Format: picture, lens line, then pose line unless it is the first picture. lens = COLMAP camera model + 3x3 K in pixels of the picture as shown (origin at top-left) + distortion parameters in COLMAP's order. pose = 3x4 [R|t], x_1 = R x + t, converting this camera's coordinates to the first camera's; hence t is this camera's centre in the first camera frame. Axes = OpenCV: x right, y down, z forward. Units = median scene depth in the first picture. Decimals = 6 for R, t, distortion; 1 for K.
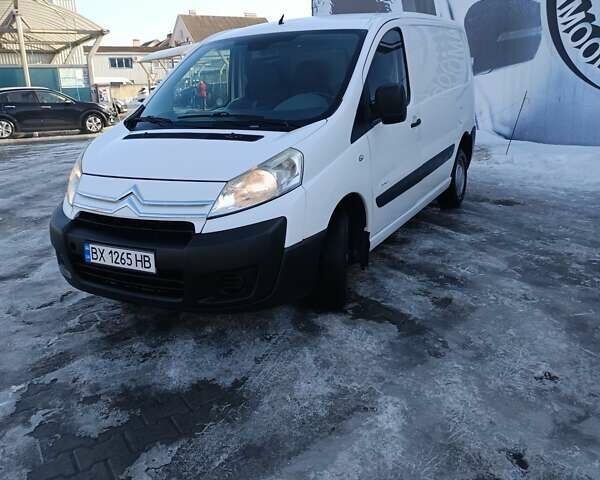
lens RADIAL K [[568.4, 0, 306.7], [0, 568.4, 241.6], [0, 0, 1]] dist [0.013002, 0.000000]
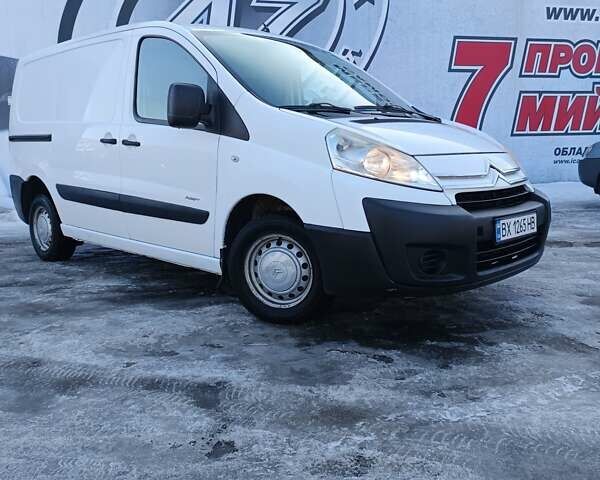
lens RADIAL K [[568.4, 0, 300.3], [0, 568.4, 240.6], [0, 0, 1]] dist [0.013002, 0.000000]
pose [[0.268931, -0.114807, 0.956292, -1.224431], [0.271812, 0.961560, 0.039000, -0.079396], [-0.924010, 0.249443, 0.289799, 0.952296]]
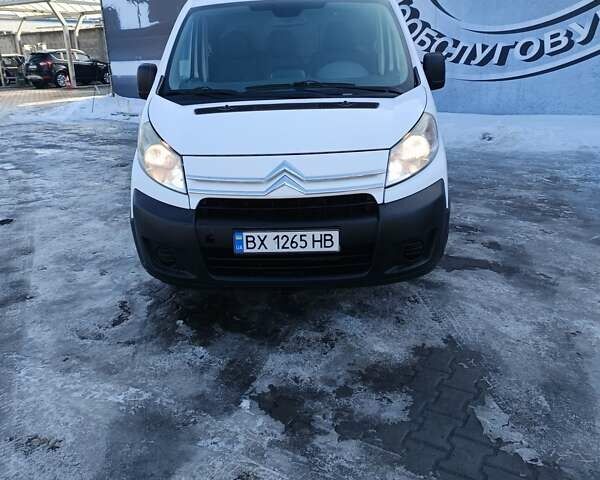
lens RADIAL K [[568.4, 0, 297.3], [0, 568.4, 233.6], [0, 0, 1]] dist [0.013002, 0.000000]
pose [[0.882662, -0.138036, 0.449282, -0.644521], [0.124377, 0.990423, 0.059943, -0.033312], [-0.453253, 0.002971, 0.891377, 0.162068]]
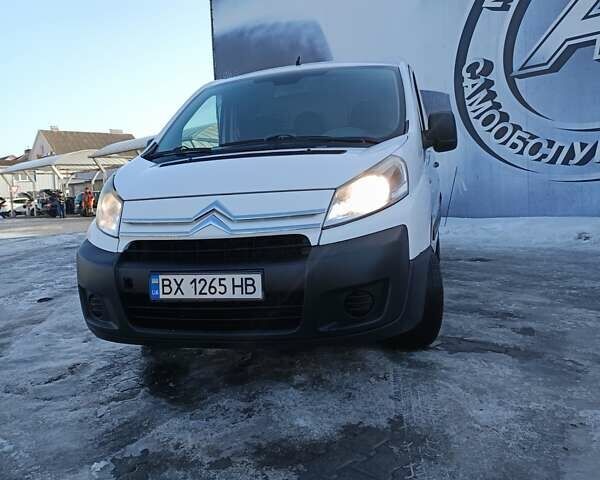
lens RADIAL K [[568.4, 0, 303.4], [0, 568.4, 234.3], [0, 0, 1]] dist [0.013002, 0.000000]
pose [[0.970722, -0.033443, 0.237866, -0.342425], [0.082923, 0.976038, -0.201180, 0.114298], [-0.225438, 0.215015, 0.950235, 0.175120]]
